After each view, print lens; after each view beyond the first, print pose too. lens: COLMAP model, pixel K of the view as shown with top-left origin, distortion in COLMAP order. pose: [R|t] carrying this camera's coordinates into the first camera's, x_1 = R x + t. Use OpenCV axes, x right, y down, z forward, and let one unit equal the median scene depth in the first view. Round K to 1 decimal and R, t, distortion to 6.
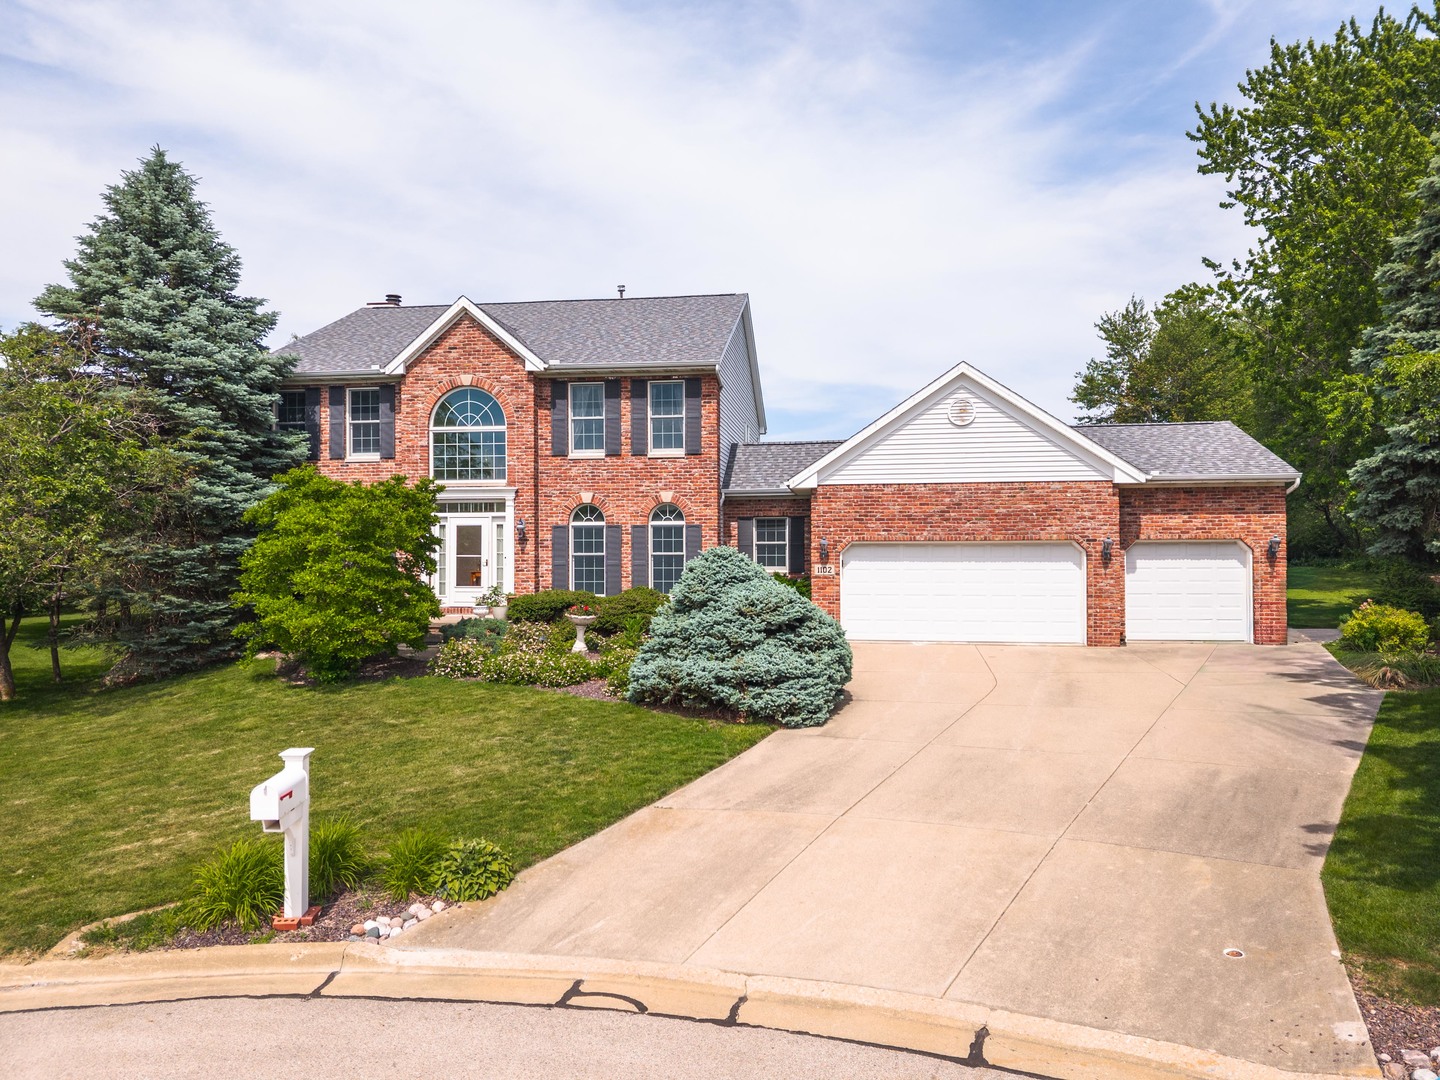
lens RADIAL K [[962.6, 0, 719.3], [0, 962.6, 544.2], [0, 0, 1]] dist [0.060045, -0.064245]
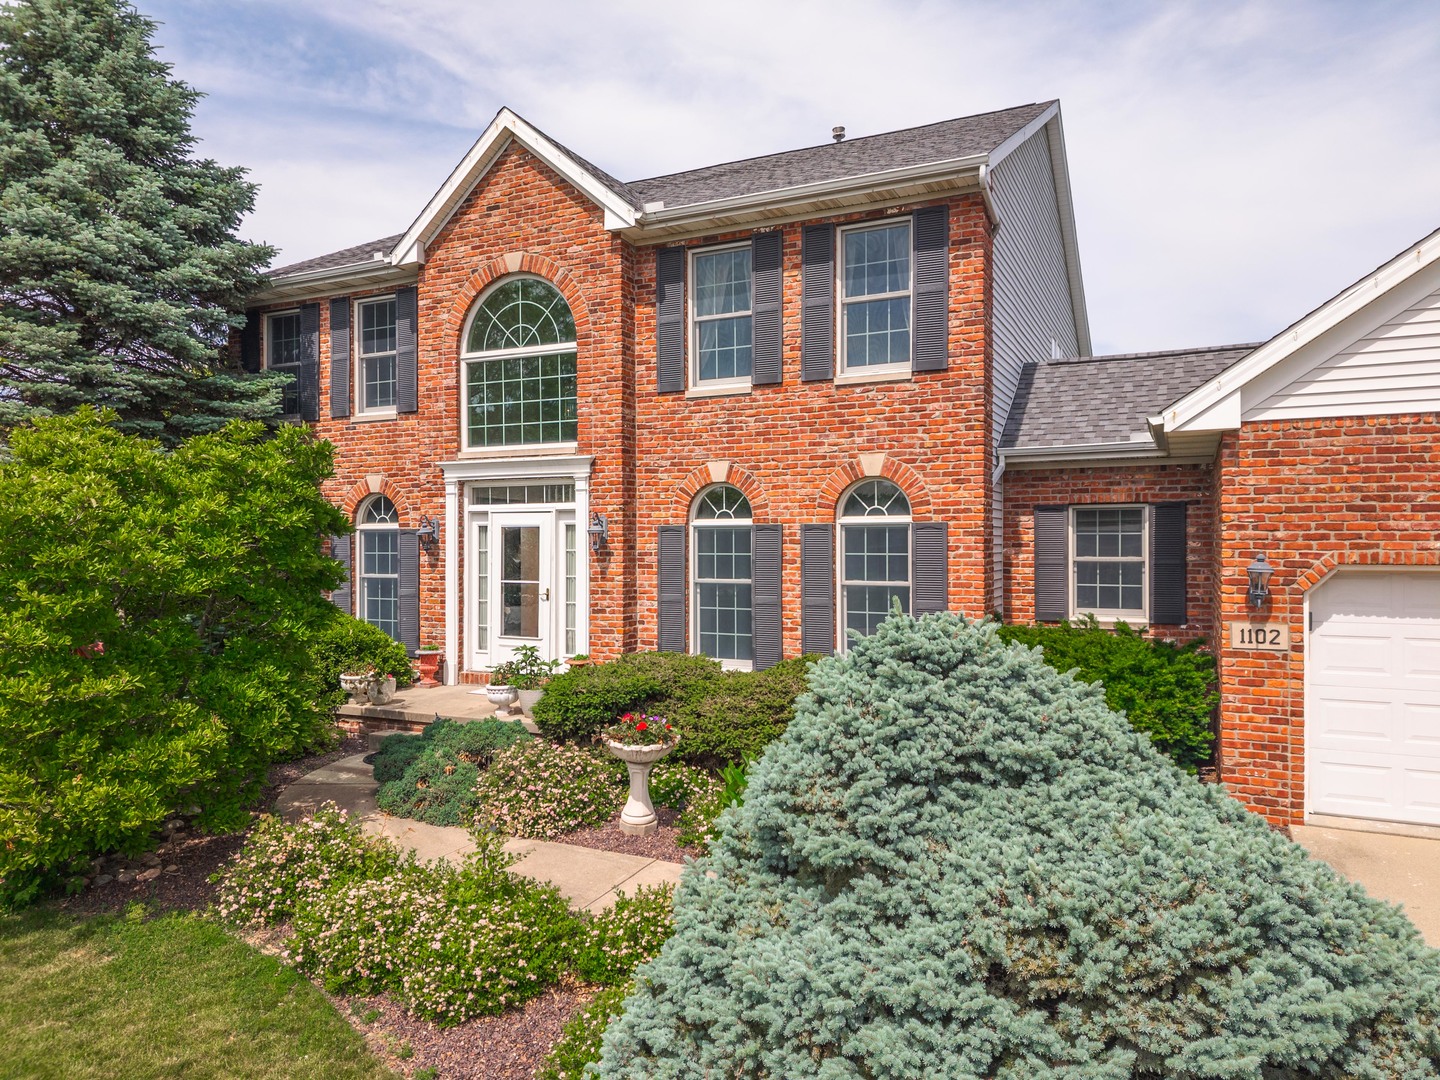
lens RADIAL K [[941.2, 0, 716.7], [0, 941.2, 545.4], [0, 0, 1]] dist [0.122570, -0.254405]
pose [[0.949254, 0.001775, -0.314505, 0.019354], [0.001577, 0.999945, 0.010405, -0.014188], [0.314506, -0.010373, 0.949199, 0.523330]]
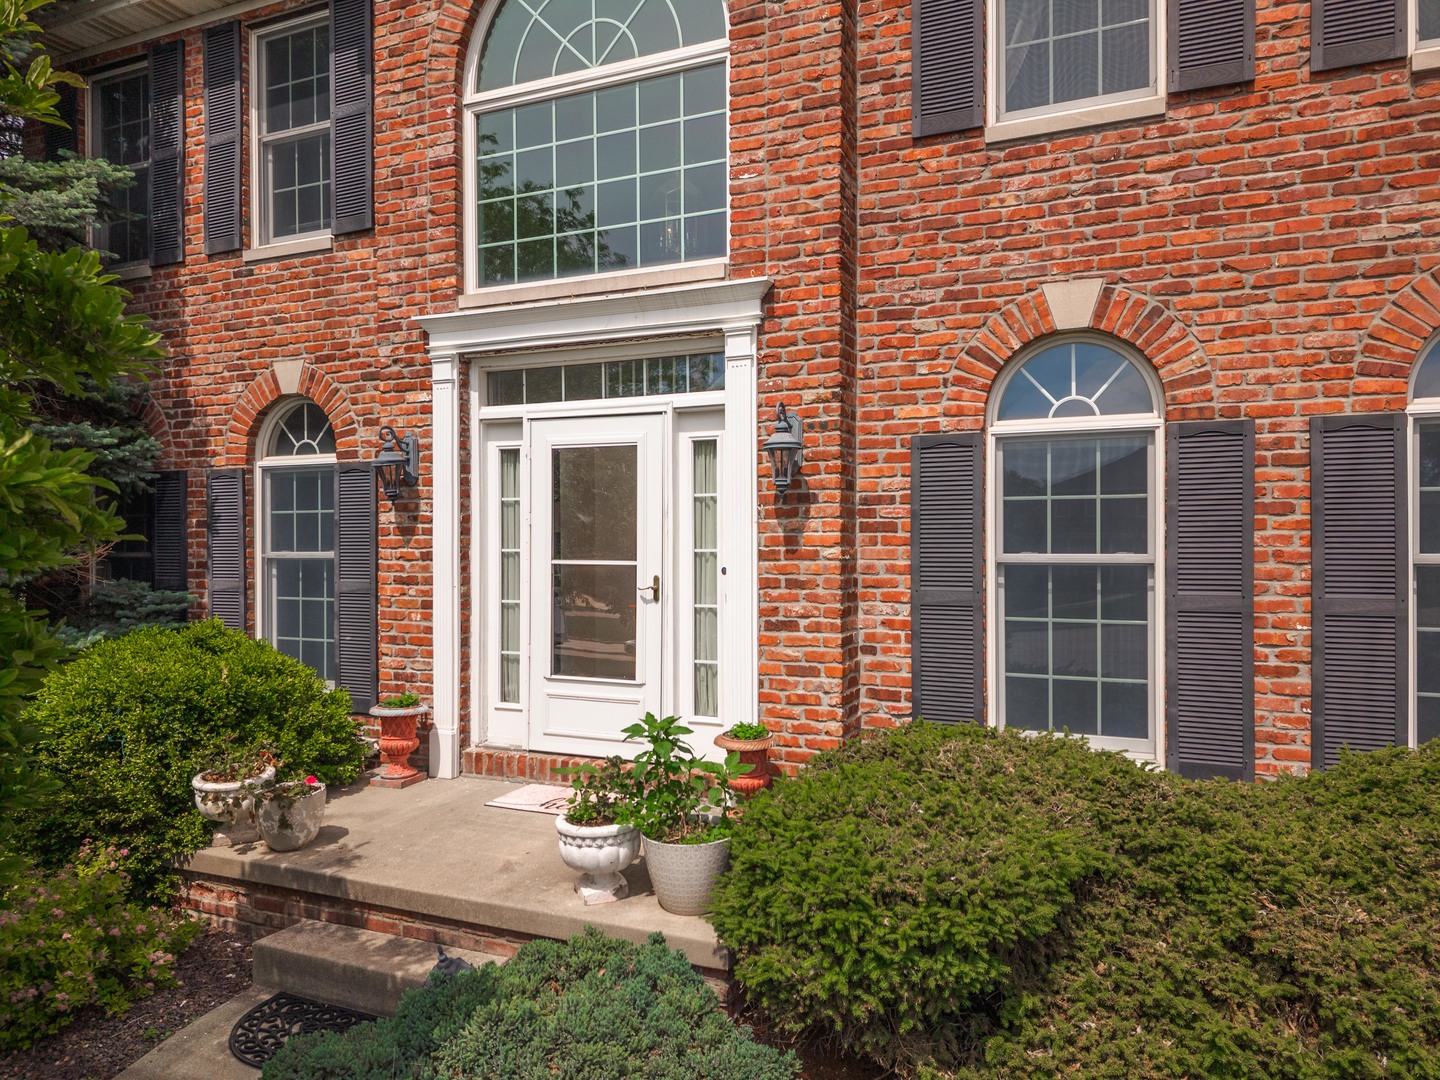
lens RADIAL K [[962.6, 0, 719.3], [0, 962.6, 544.2], [0, 0, 1]] dist [0.060045, -0.064245]
pose [[0.962132, 0.002049, -0.272575, -0.155126], [0.001322, 0.999925, 0.012185, 0.004139], [0.272580, -0.012084, 0.962057, 0.761560]]
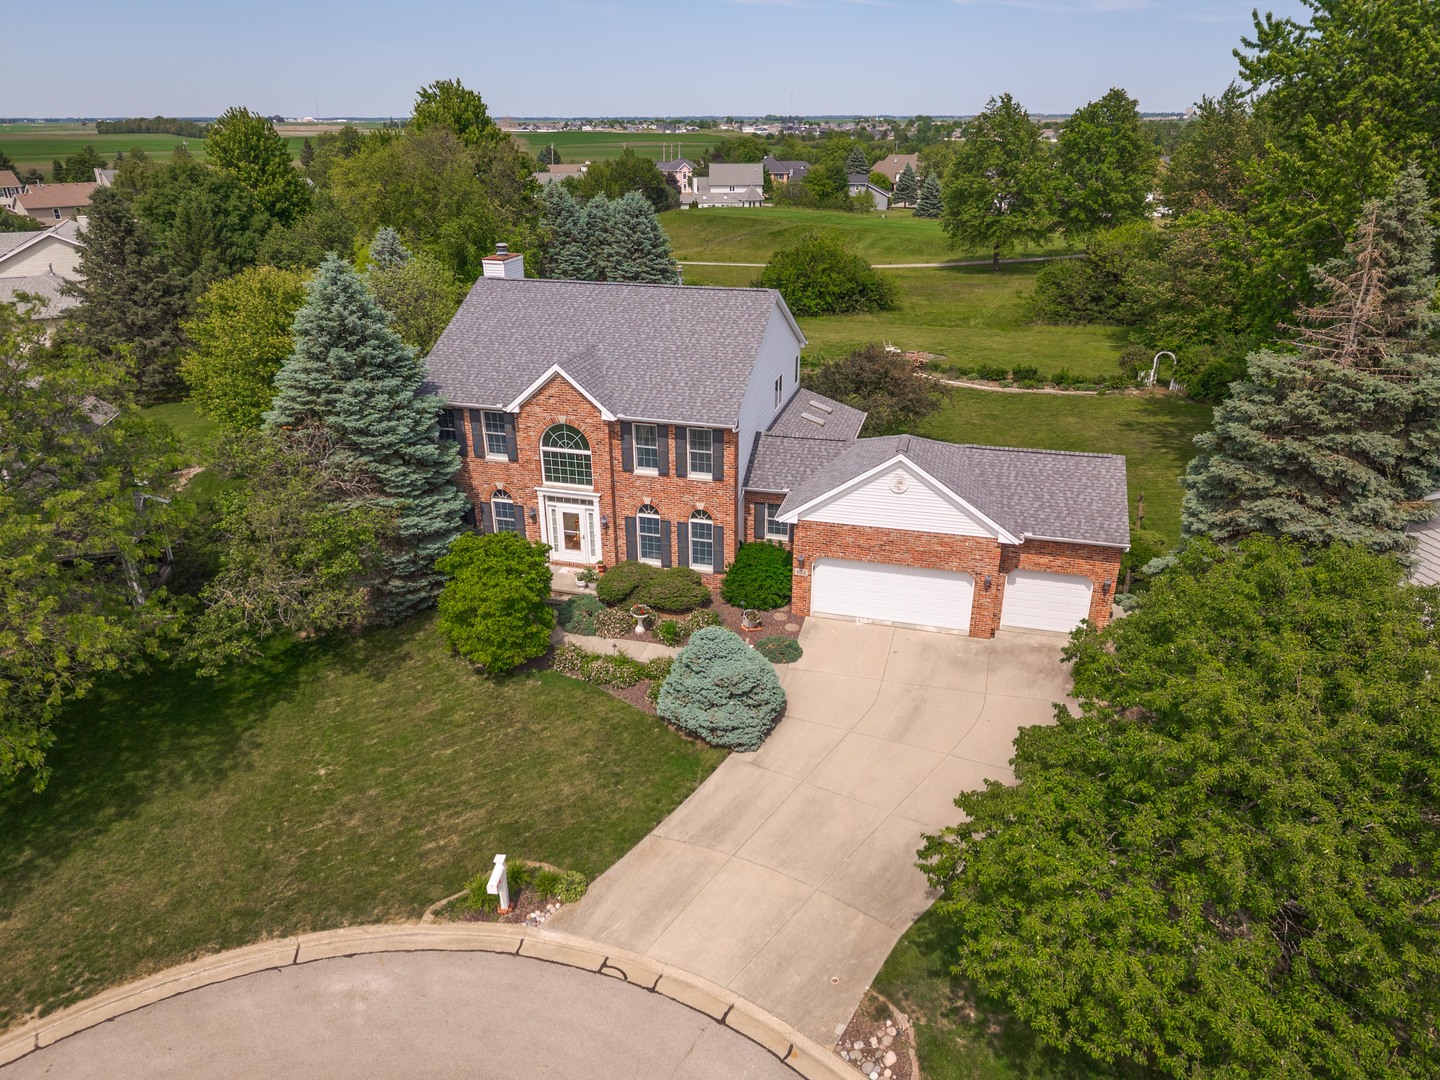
lens RADIAL K [[962.6, 0, 719.3], [0, 962.6, 544.2], [0, 0, 1]] dist [0.060045, -0.064245]
pose [[0.991264, 0.054405, -0.120153, 0.150563], [0.001627, 0.905851, 0.423594, -0.608984], [0.131886, -0.420089, 0.897848, -0.326571]]
